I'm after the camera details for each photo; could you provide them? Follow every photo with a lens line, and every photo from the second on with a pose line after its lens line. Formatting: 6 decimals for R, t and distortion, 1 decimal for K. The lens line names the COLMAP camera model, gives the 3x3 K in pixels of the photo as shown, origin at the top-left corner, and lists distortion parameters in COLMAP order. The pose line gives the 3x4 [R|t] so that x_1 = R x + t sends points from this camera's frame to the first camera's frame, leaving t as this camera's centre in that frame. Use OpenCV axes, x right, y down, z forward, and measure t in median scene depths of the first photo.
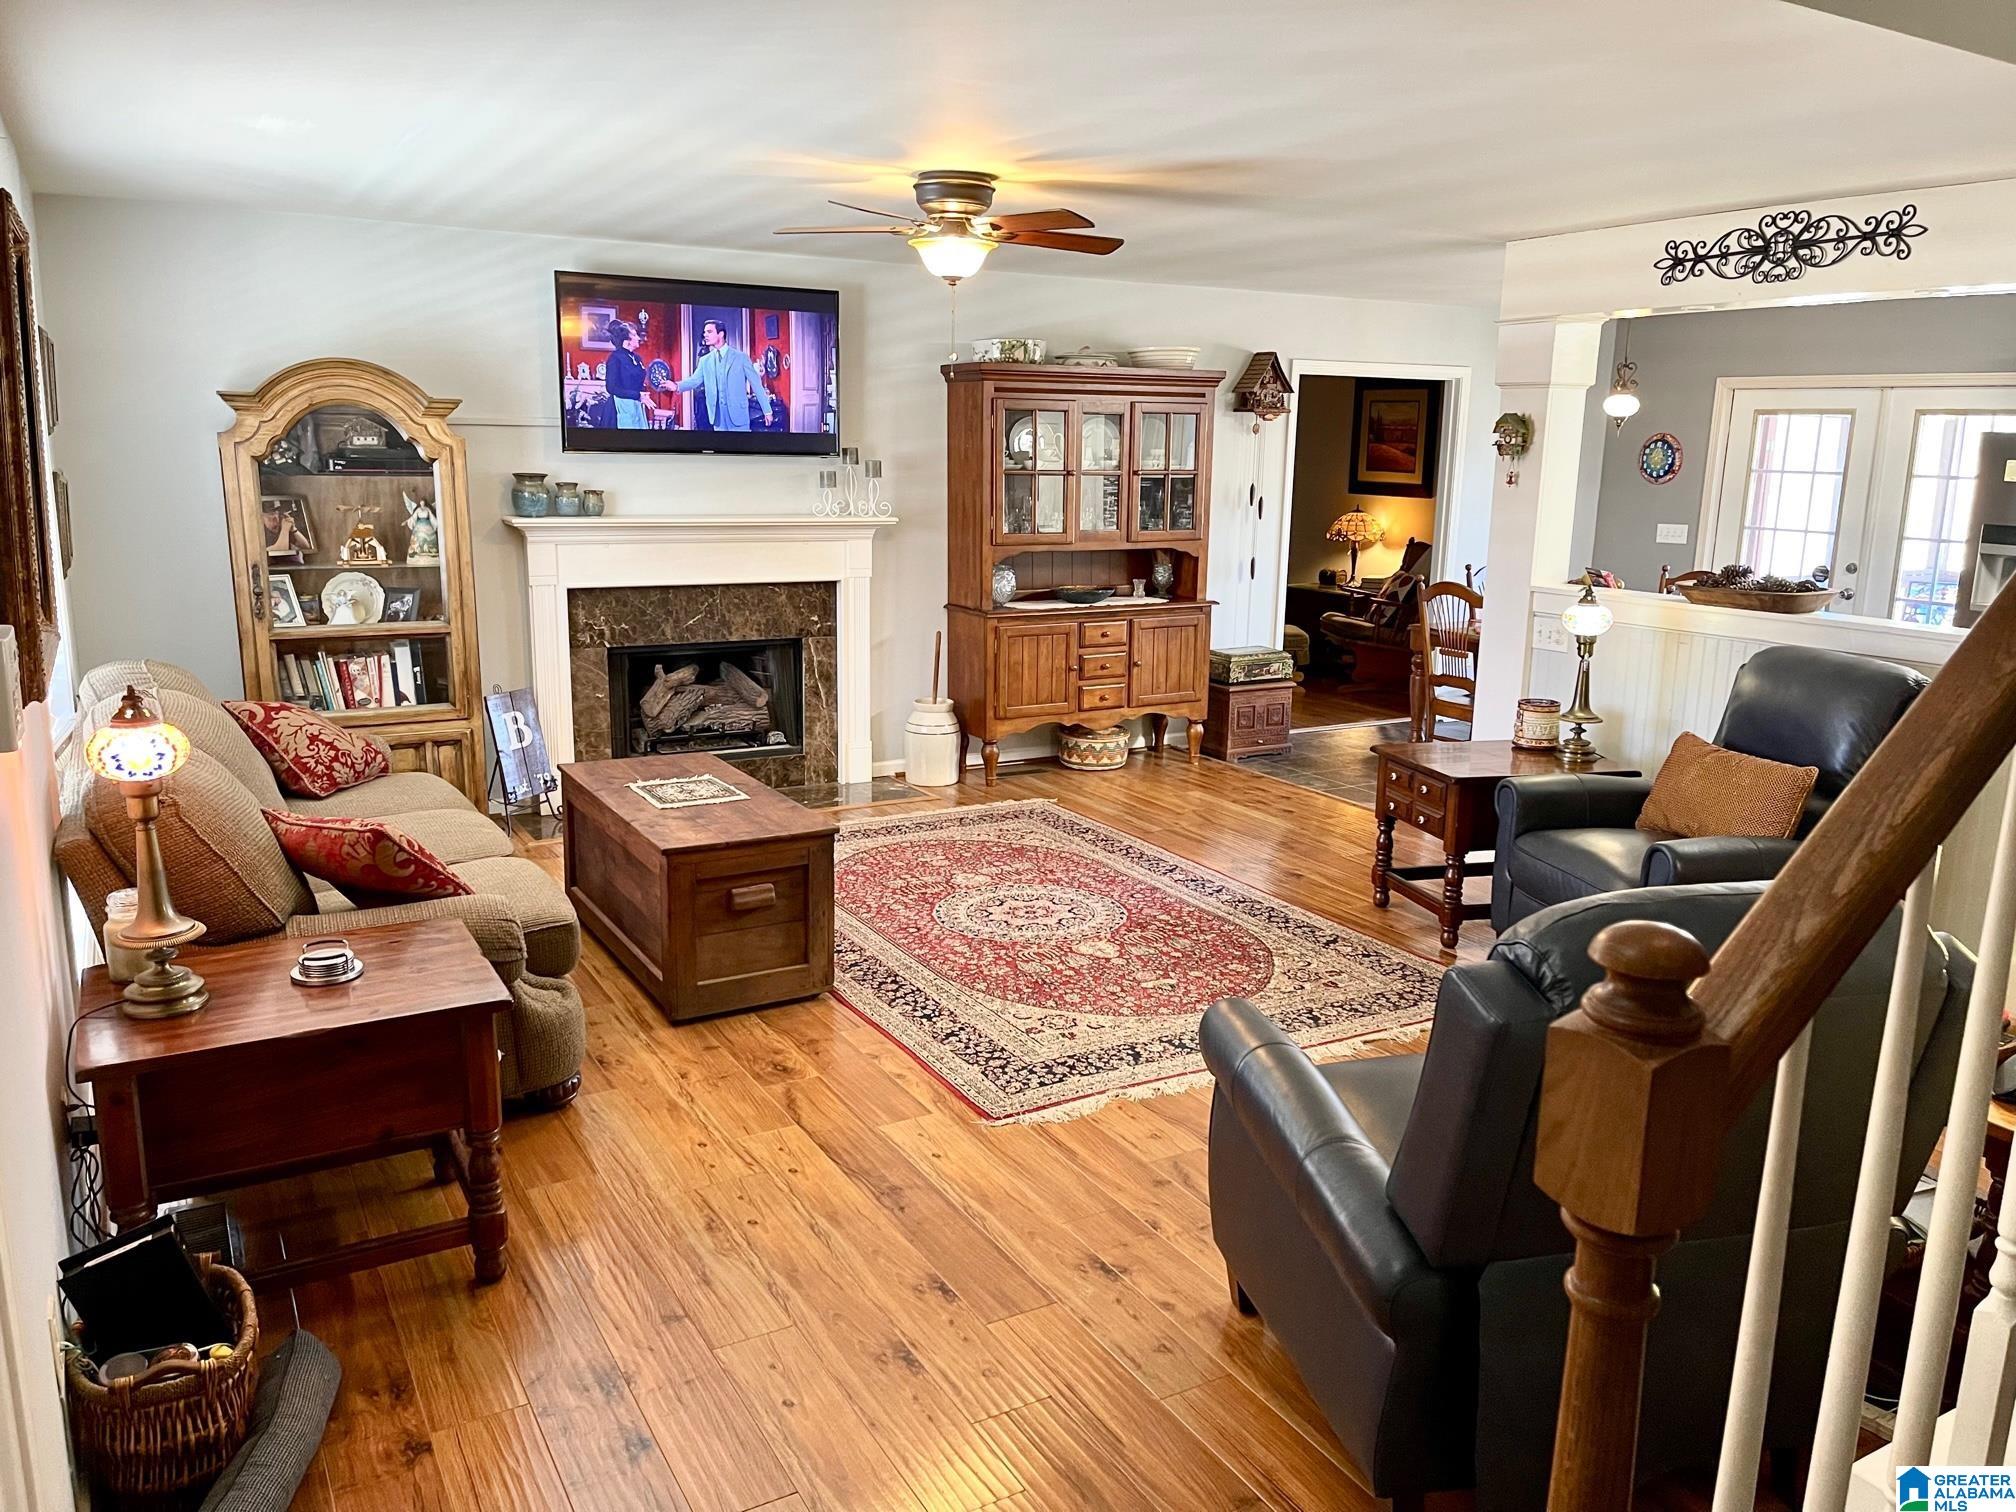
lens RADIAL K [[1520.9, 0, 1011.1], [0, 1520.9, 759.7], [0, 0, 1]] dist [0.060468, -0.040514]
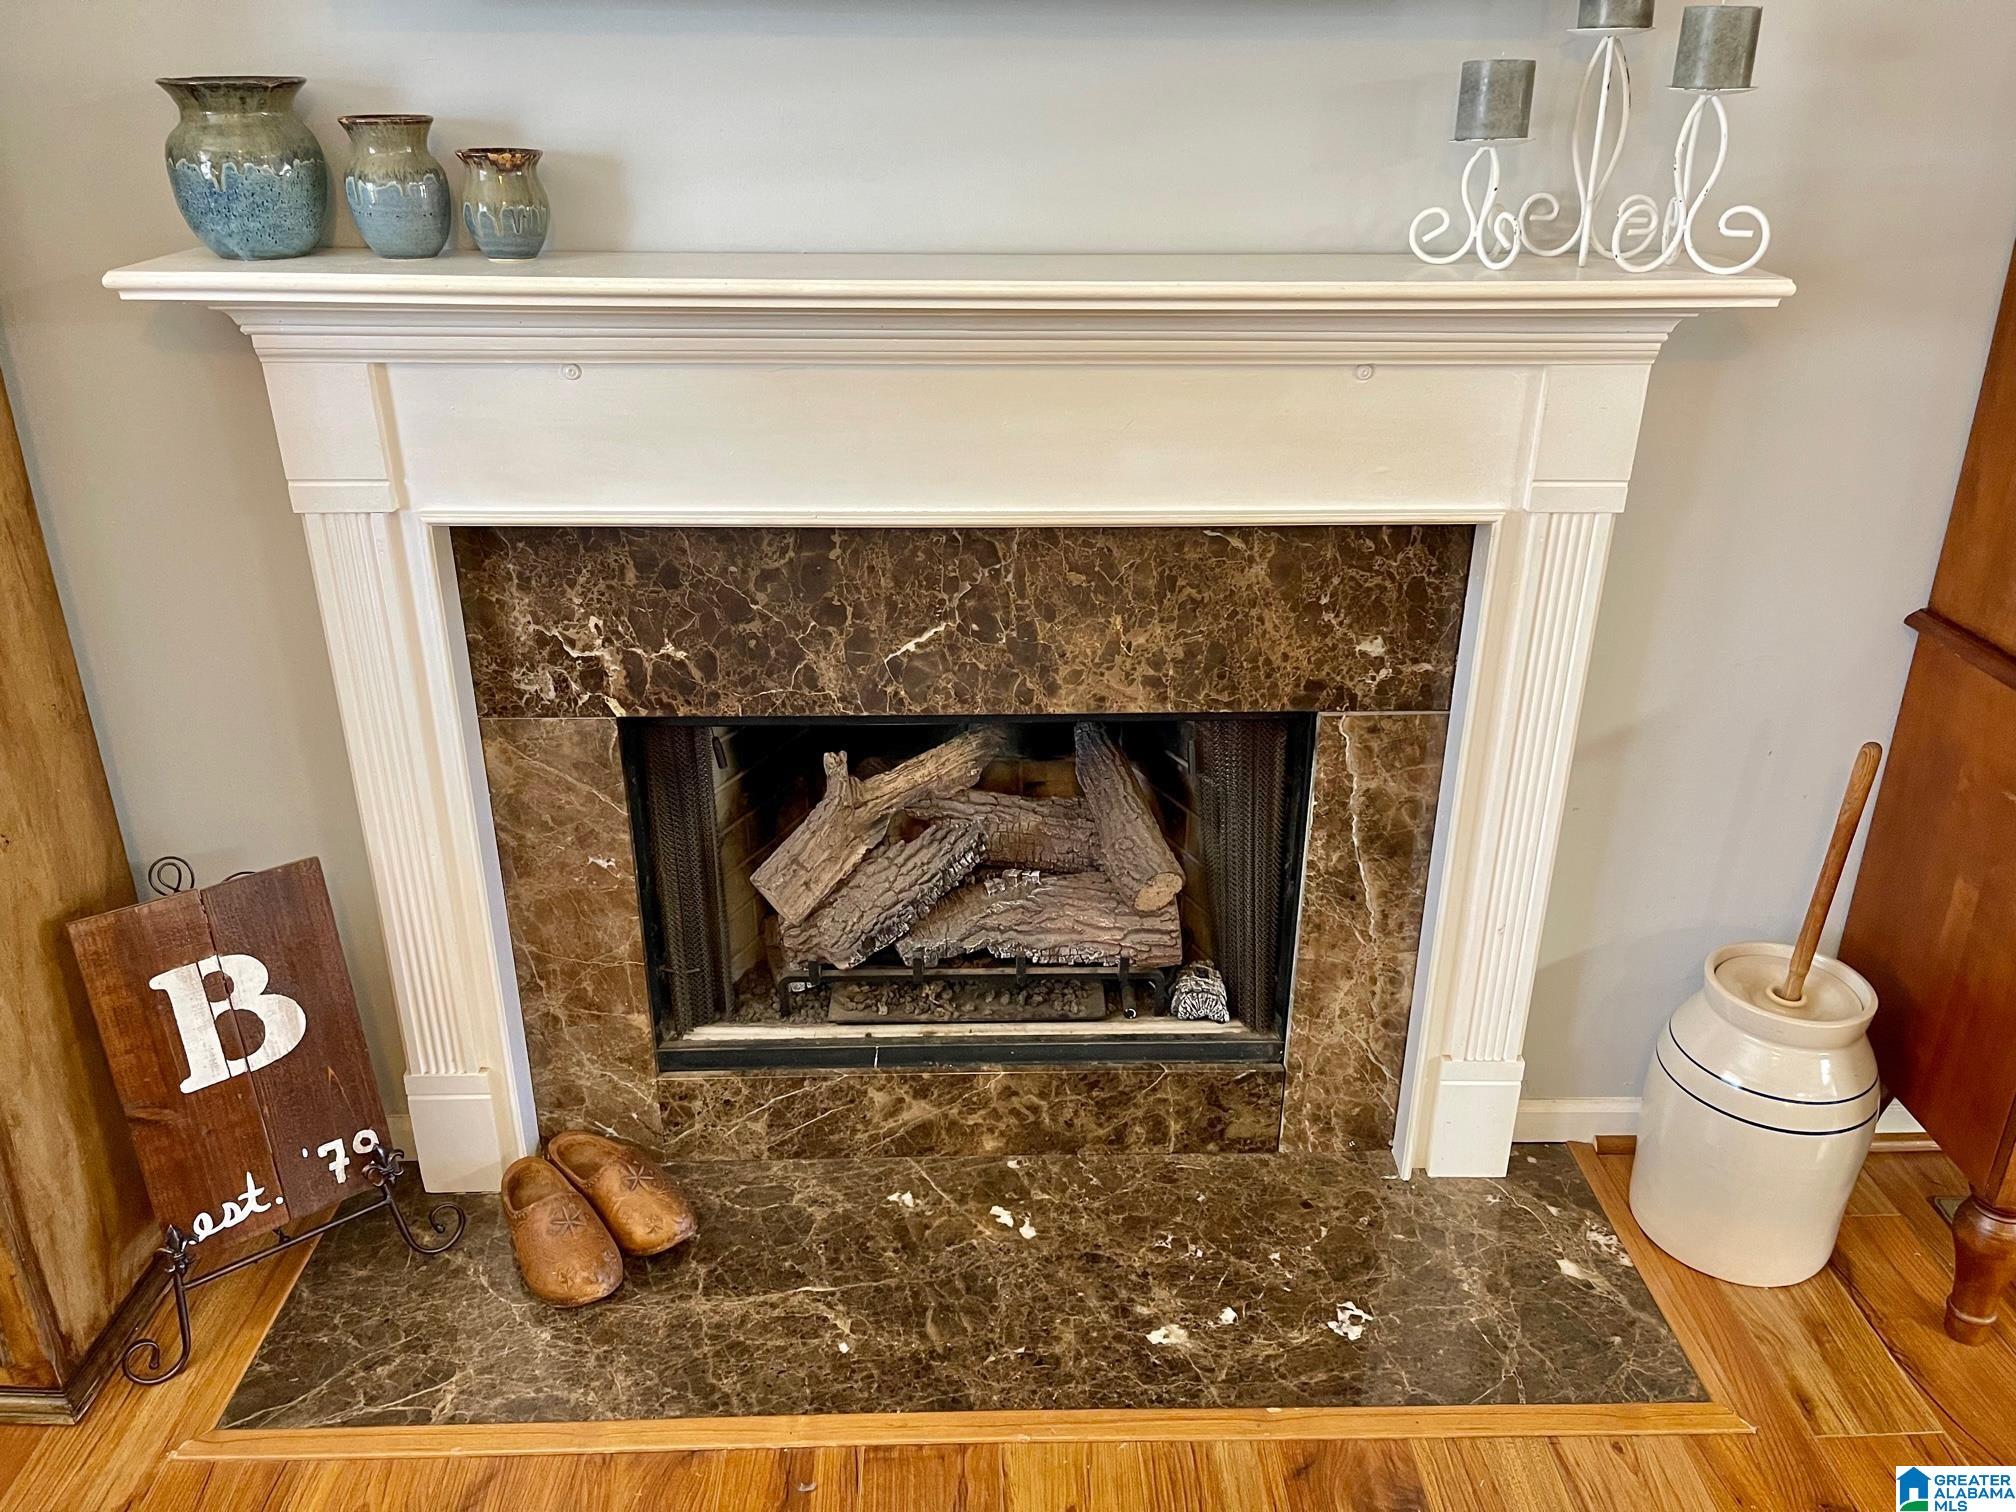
lens RADIAL K [[1520.9, 0, 1006.3], [0, 1520.9, 750.4], [0, 0, 1]] dist [0.060468, -0.040514]
pose [[0.888667, 0.175129, -0.423793, -0.068697], [-0.085541, 0.971287, 0.222002, -0.131933], [0.450503, -0.161034, 0.878131, 0.735741]]
